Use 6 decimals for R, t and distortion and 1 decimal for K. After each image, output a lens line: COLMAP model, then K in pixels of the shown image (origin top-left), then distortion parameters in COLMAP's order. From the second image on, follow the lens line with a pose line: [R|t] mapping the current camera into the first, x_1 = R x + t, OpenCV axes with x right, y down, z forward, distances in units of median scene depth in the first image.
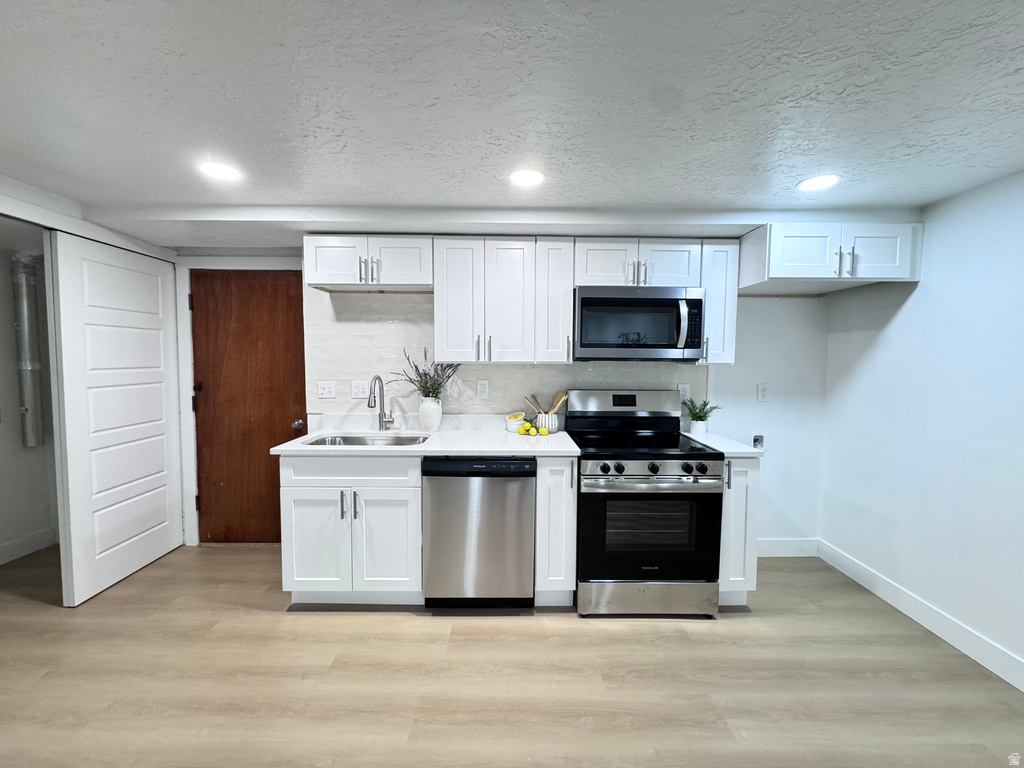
lens RADIAL K [[409.8, 0, 513.8], [0, 409.8, 384.2], [0, 0, 1]] dist [-0.001360, 0.000099]
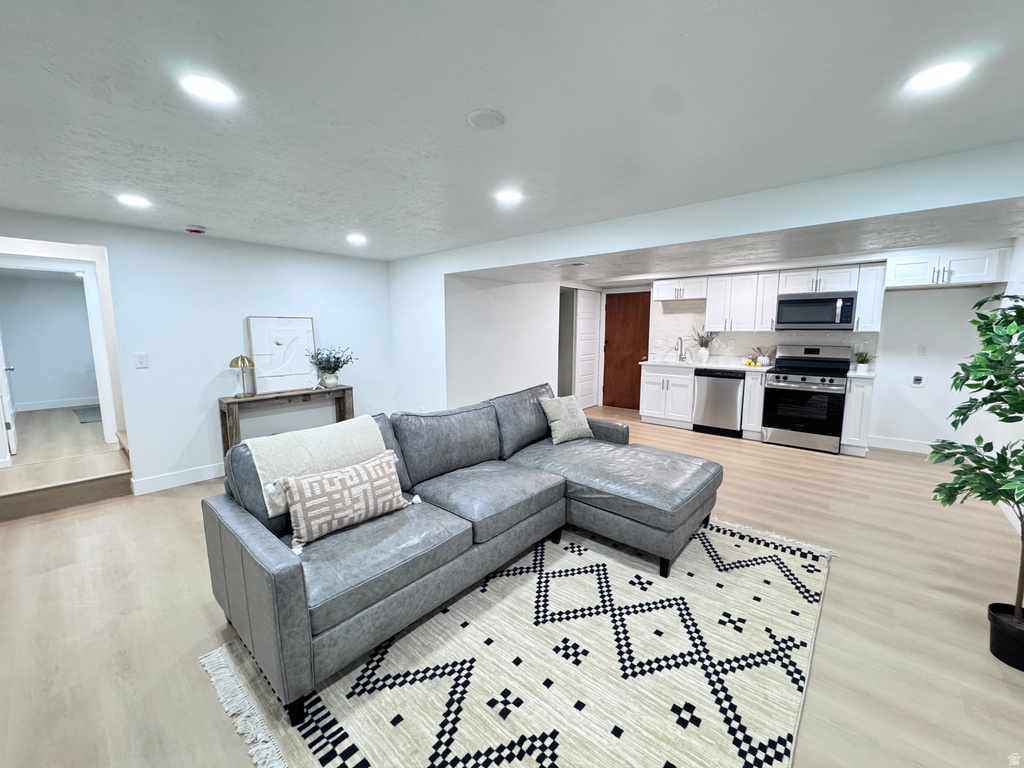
lens RADIAL K [[409.8, 0, 514.8], [0, 409.8, 380.7], [0, 0, 1]] dist [-0.001360, 0.000099]
pose [[0.749031, 0.073751, -0.658417, 0.573716], [-0.032355, 0.996671, 0.074832, 0.091224], [0.661745, -0.034749, 0.748924, -1.531604]]
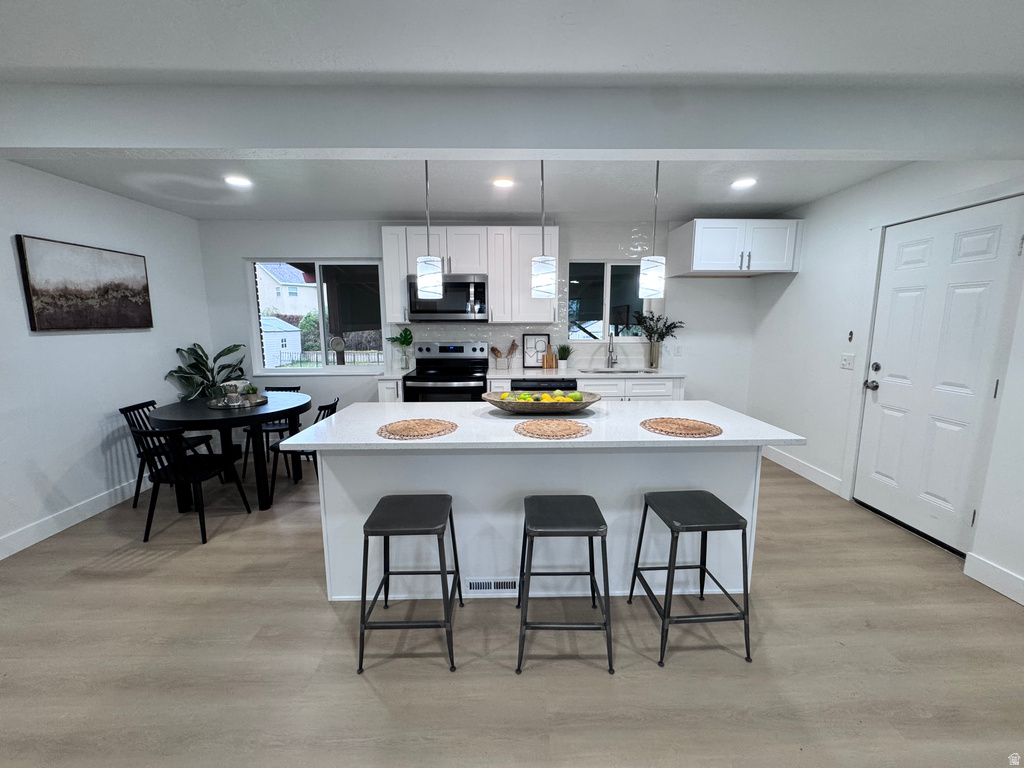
lens RADIAL K [[409.8, 0, 514.3], [0, 409.8, 381.9], [0, 0, 1]] dist [-0.001360, 0.000099]
pose [[0.999943, -0.010661, 0.000064, 0.576506], [0.010600, 0.994808, 0.101220, 0.019620], [-0.001143, -0.101214, 0.994864, -0.643216]]
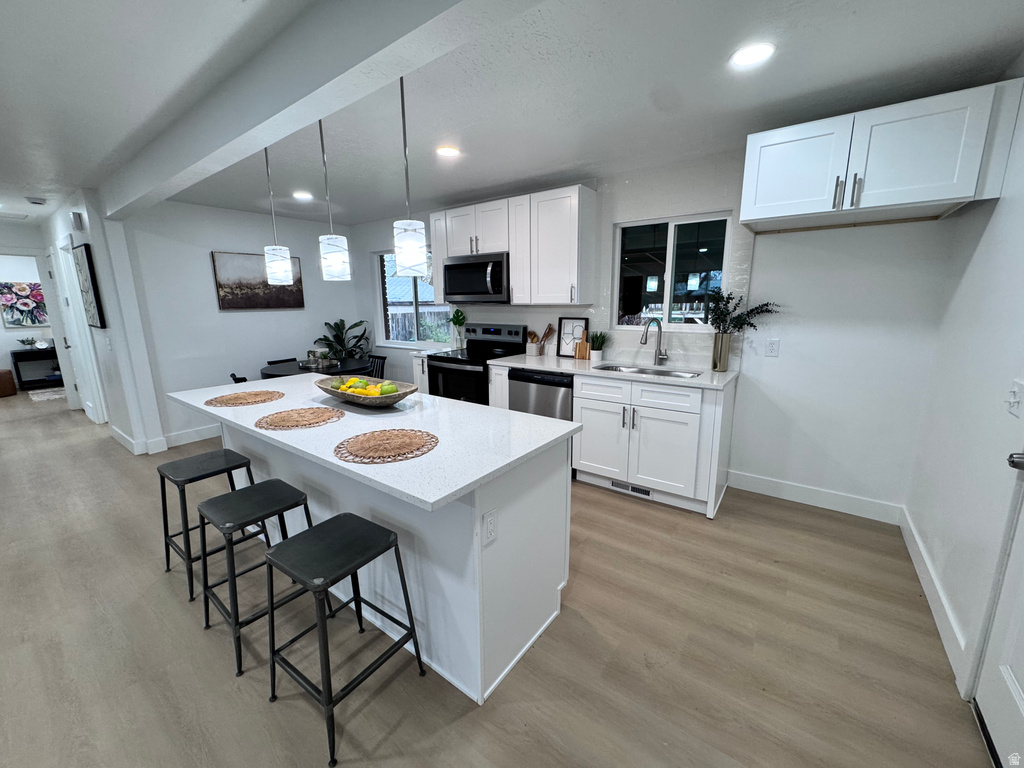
lens RADIAL K [[409.8, 0, 509.2], [0, 409.8, 382.0], [0, 0, 1]] dist [-0.001360, 0.000099]
pose [[0.789329, 0.106144, -0.604725, 1.443190], [-0.015583, 0.988089, 0.153094, 0.000558], [0.613772, -0.111419, 0.781581, -0.197941]]
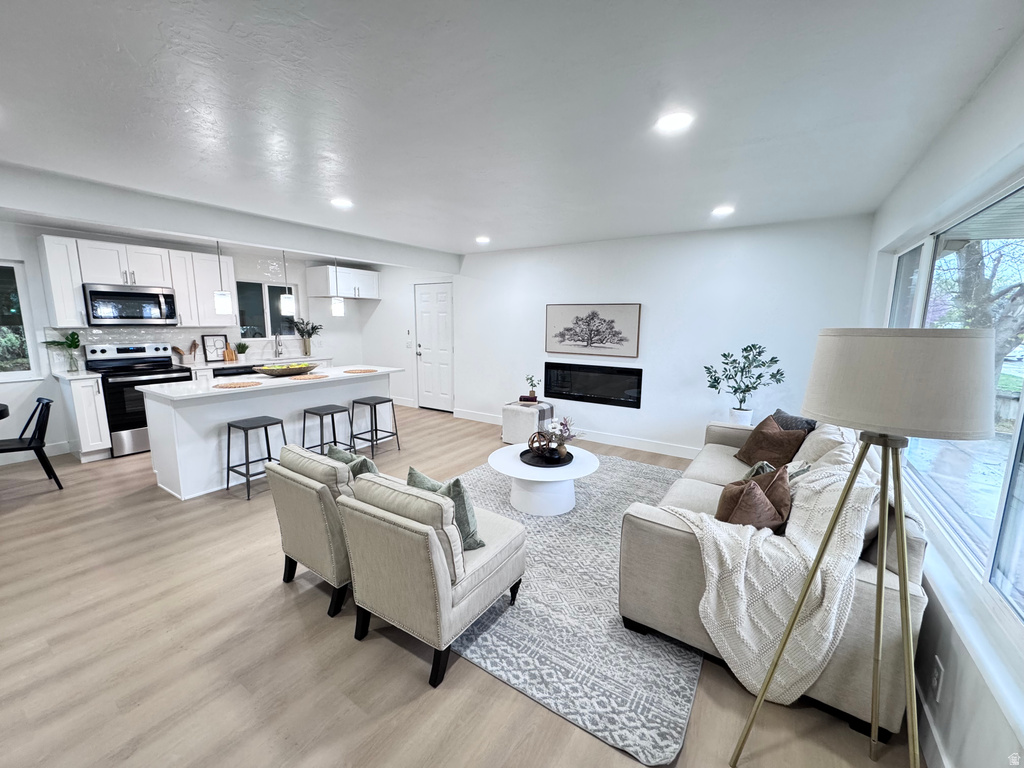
lens RADIAL K [[409.8, 0, 512.1], [0, 409.8, 381.9], [0, 0, 1]] dist [-0.001360, 0.000099]
pose [[0.573363, -0.124573, 0.809776, -0.272606], [0.038828, 0.991394, 0.125020, 0.032843], [-0.818381, -0.040240, 0.573265, -1.550705]]
